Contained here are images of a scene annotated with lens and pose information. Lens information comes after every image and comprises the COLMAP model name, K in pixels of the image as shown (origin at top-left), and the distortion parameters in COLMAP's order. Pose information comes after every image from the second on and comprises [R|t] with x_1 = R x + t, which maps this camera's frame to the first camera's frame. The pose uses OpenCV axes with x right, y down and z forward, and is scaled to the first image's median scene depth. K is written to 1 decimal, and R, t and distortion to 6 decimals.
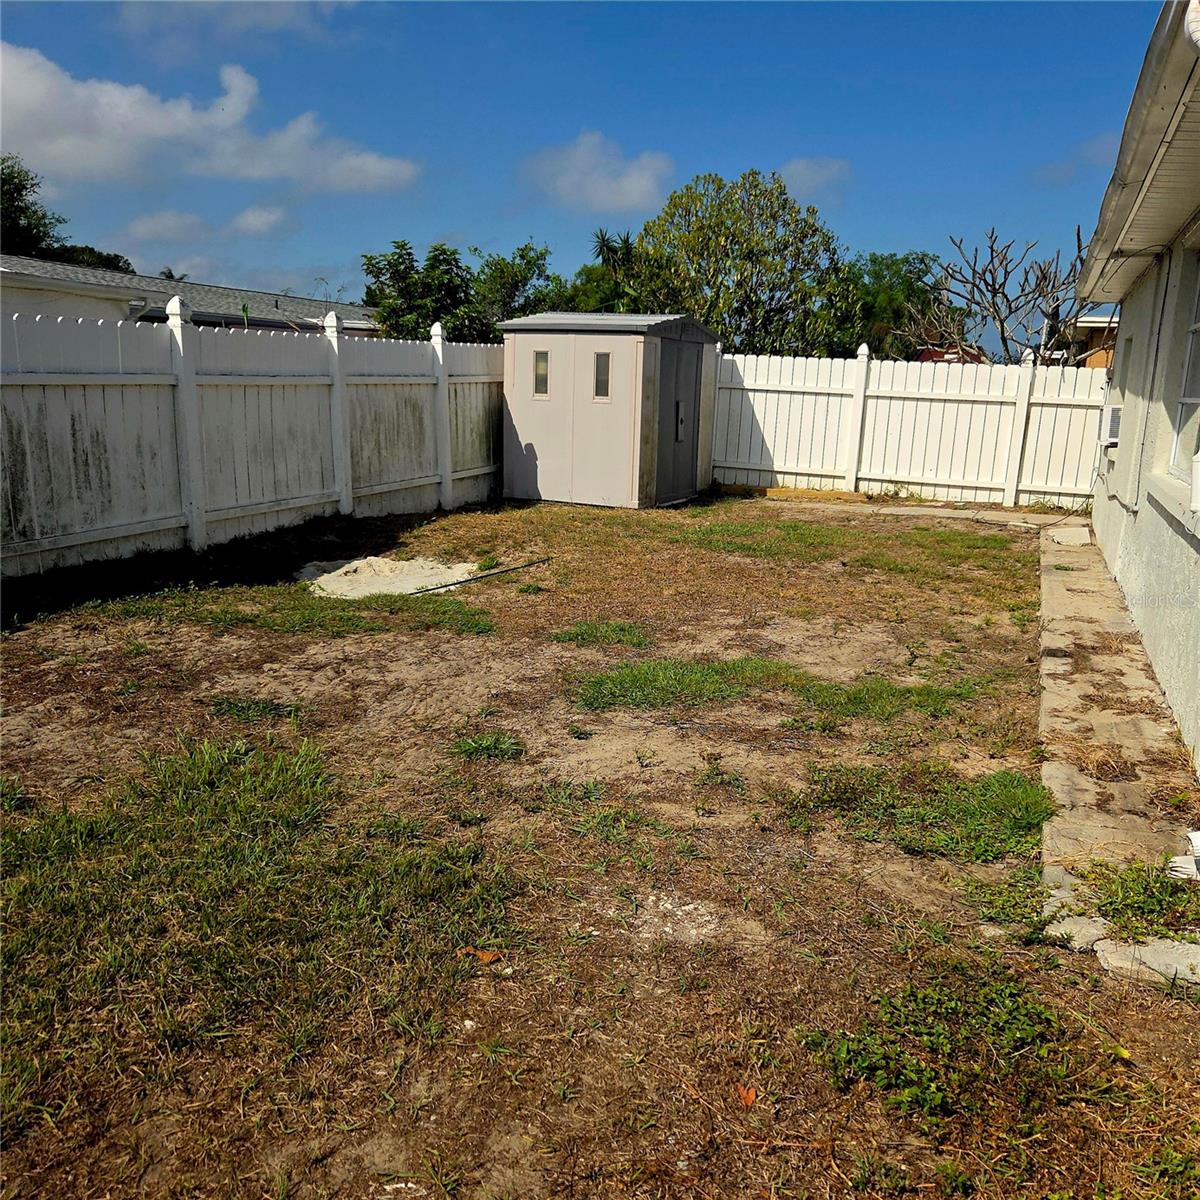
lens RADIAL K [[1065.1, 0, 604.7], [0, 1065.1, 602.3], [0, 0, 1]] dist [0.053198, -0.022453]
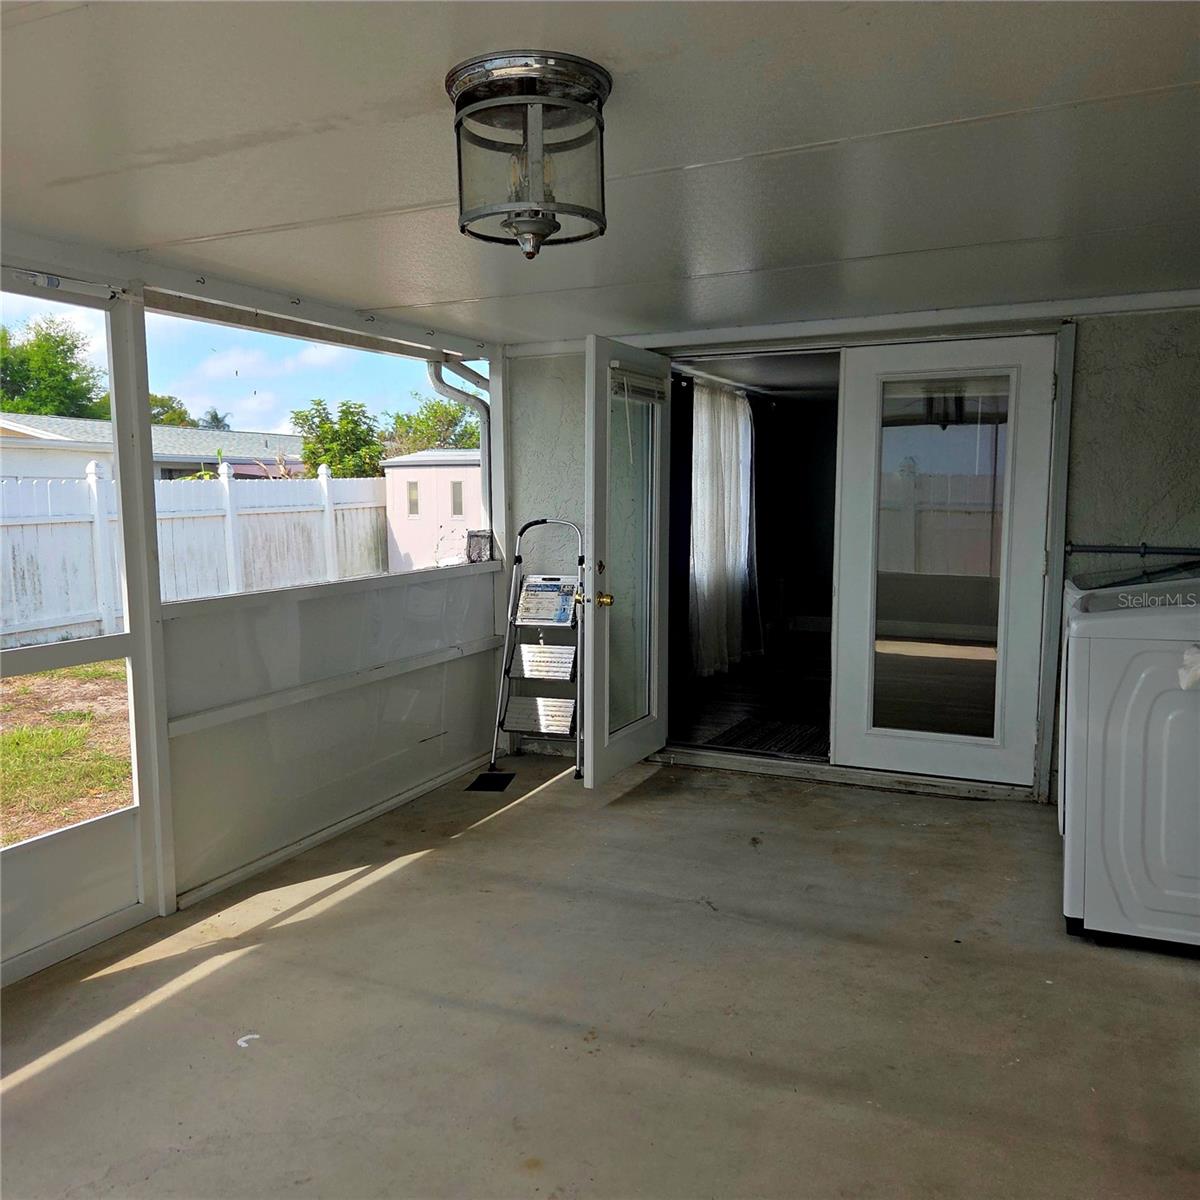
lens RADIAL K [[1065.1, 0, 594.3], [0, 1065.1, 599.1], [0, 0, 1]] dist [0.053198, -0.022453]
pose [[0.998213, -0.033889, -0.049210, 0.215562], [0.028526, 0.993971, -0.105866, 0.045757], [0.052501, 0.104273, 0.993162, -0.241064]]
